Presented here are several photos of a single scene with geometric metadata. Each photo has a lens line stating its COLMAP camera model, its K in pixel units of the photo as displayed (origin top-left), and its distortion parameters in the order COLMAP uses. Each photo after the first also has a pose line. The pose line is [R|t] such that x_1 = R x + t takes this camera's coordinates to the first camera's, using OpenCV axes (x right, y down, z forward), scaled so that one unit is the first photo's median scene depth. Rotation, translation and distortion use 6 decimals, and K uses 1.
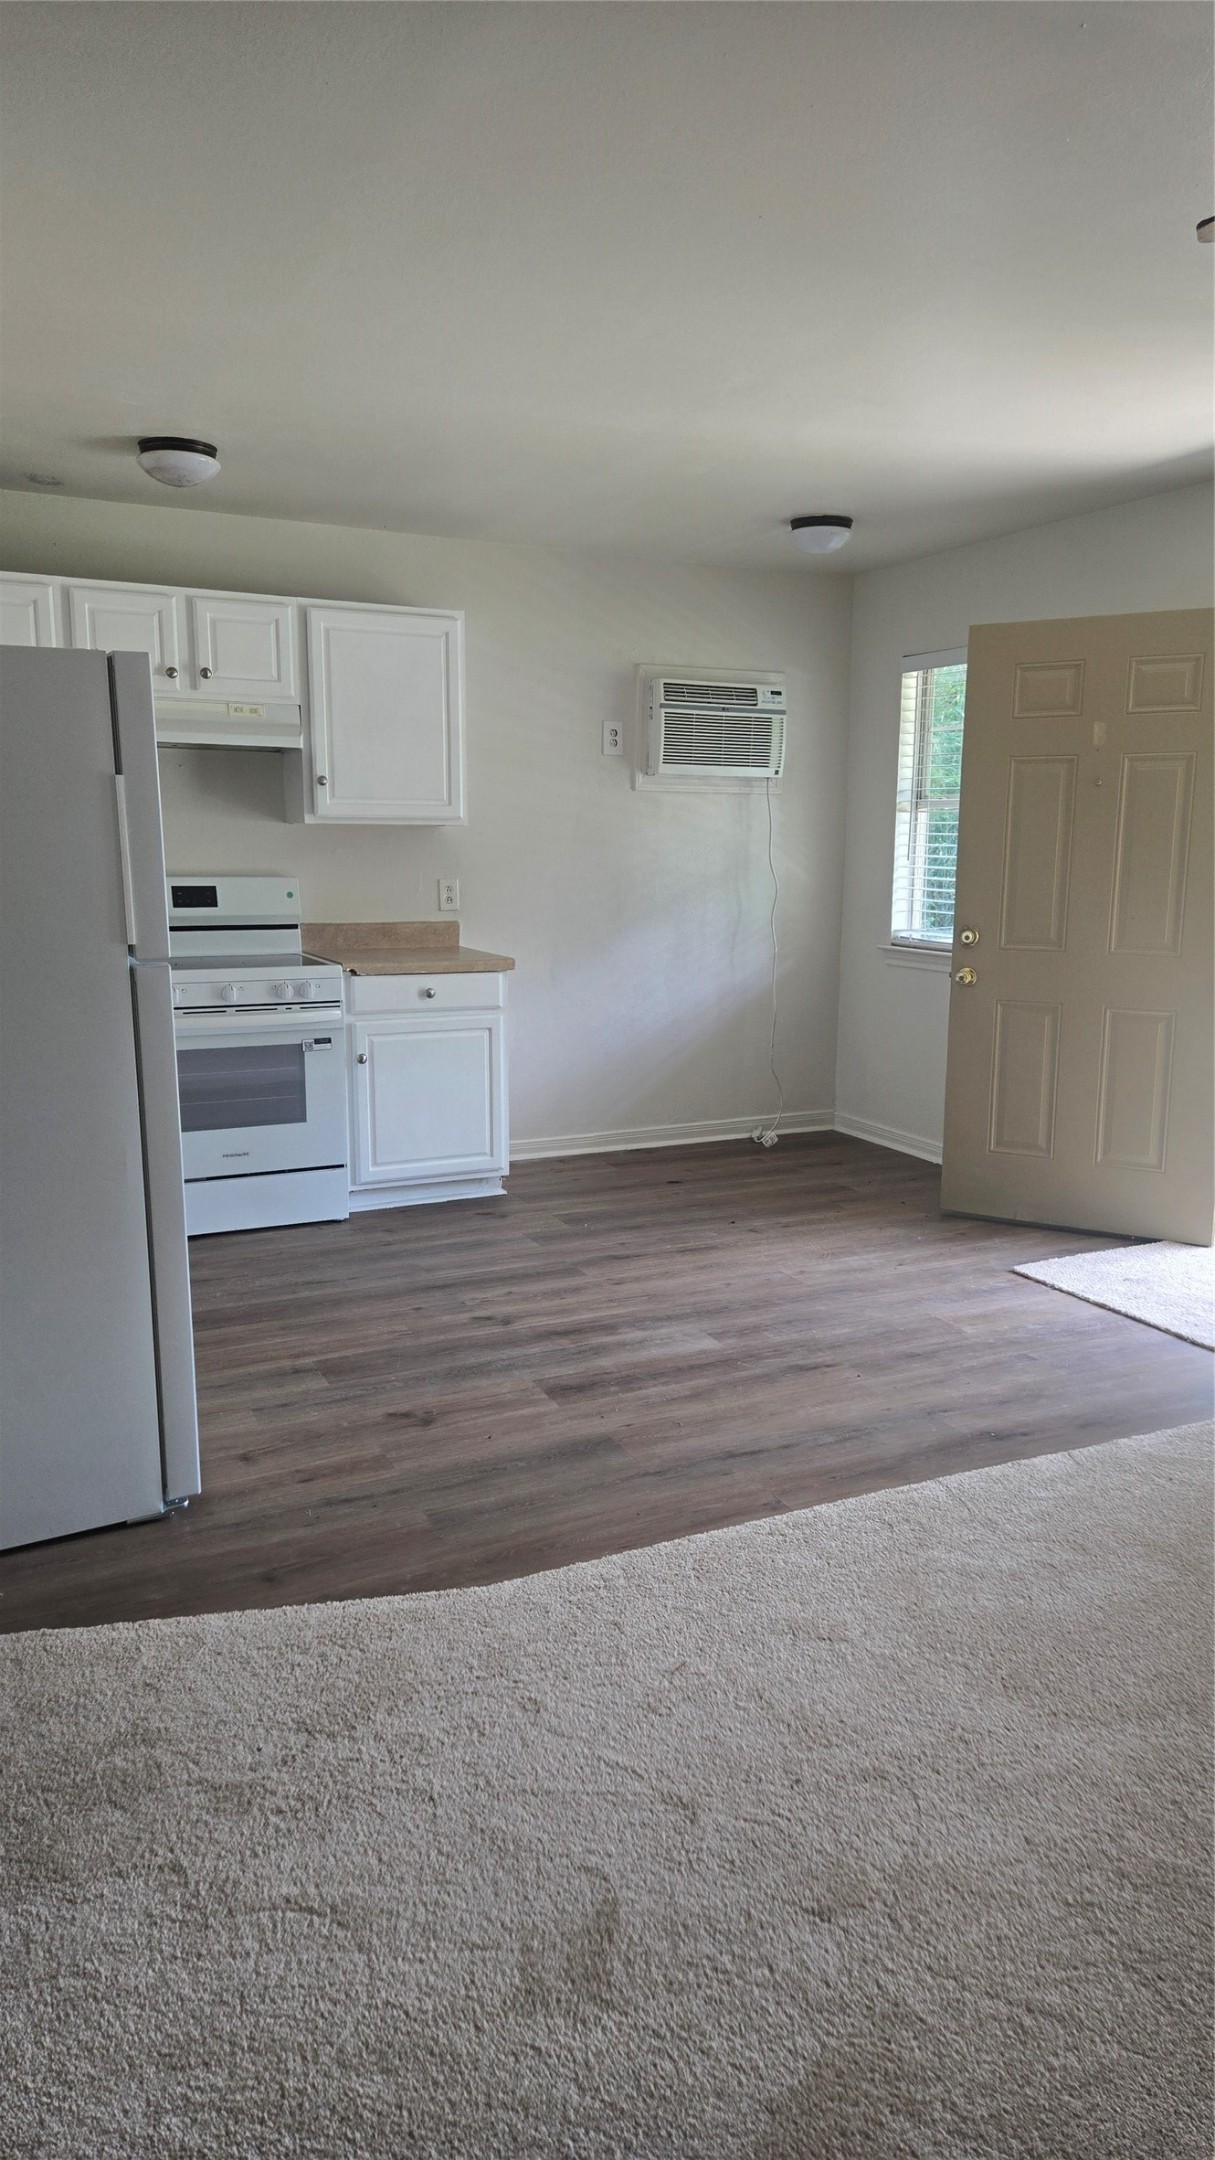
lens RADIAL K [[1423.8, 0, 617.2], [0, 1423.8, 1084.1], [0, 0, 1]] dist [0.062751, -0.054718]
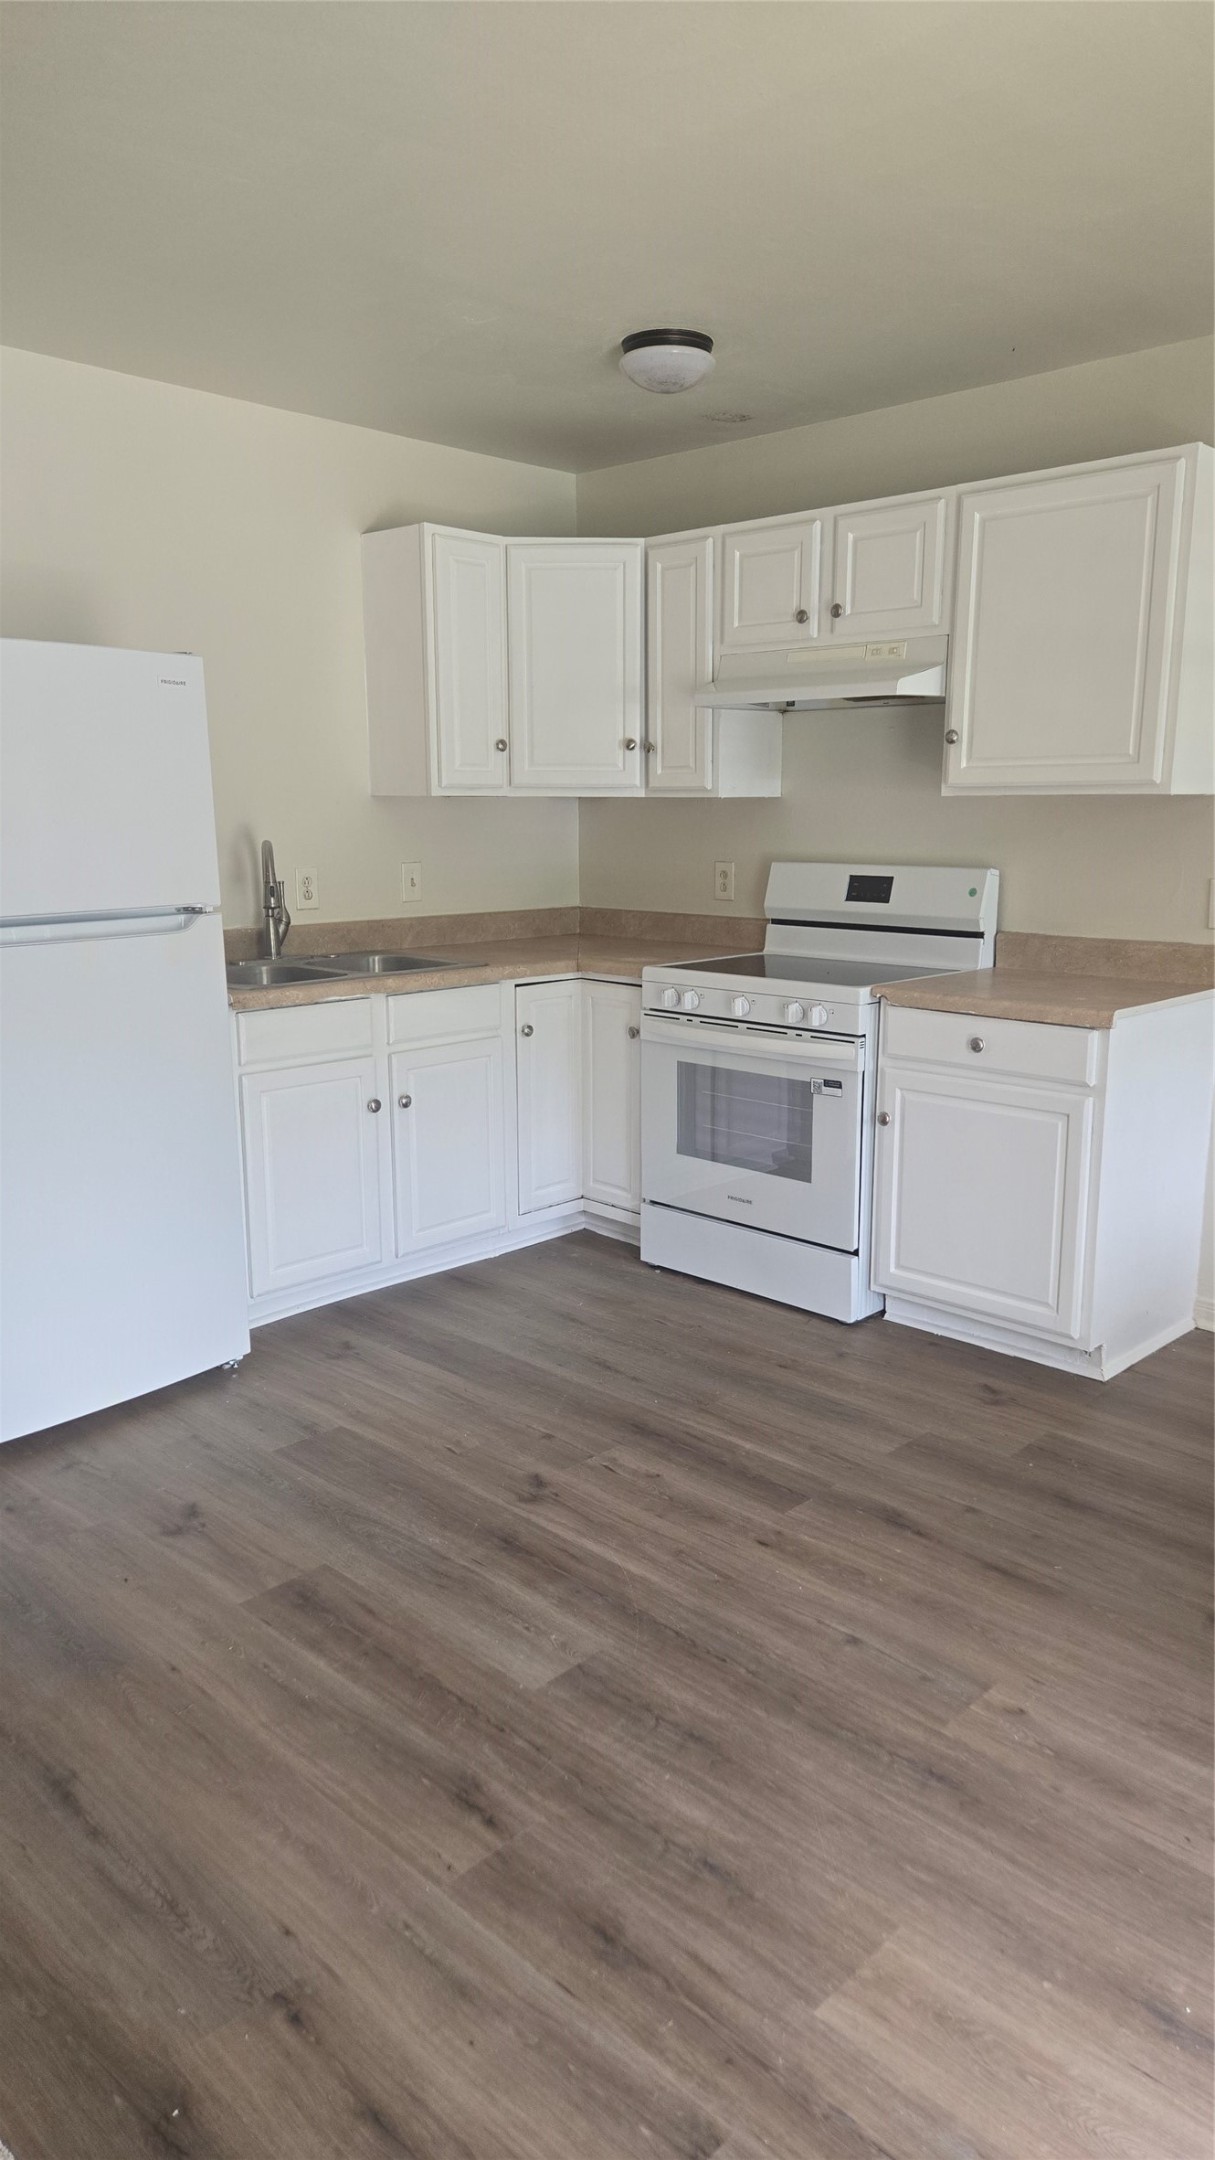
lens RADIAL K [[1423.8, 0, 608.0], [0, 1423.8, 1080.2], [0, 0, 1]] dist [0.062751, -0.054718]
pose [[0.350068, 0.171887, -0.920819, 0.489080], [-0.161272, 0.979401, 0.121512, -0.114129], [0.922737, 0.105965, 0.370577, 0.660547]]
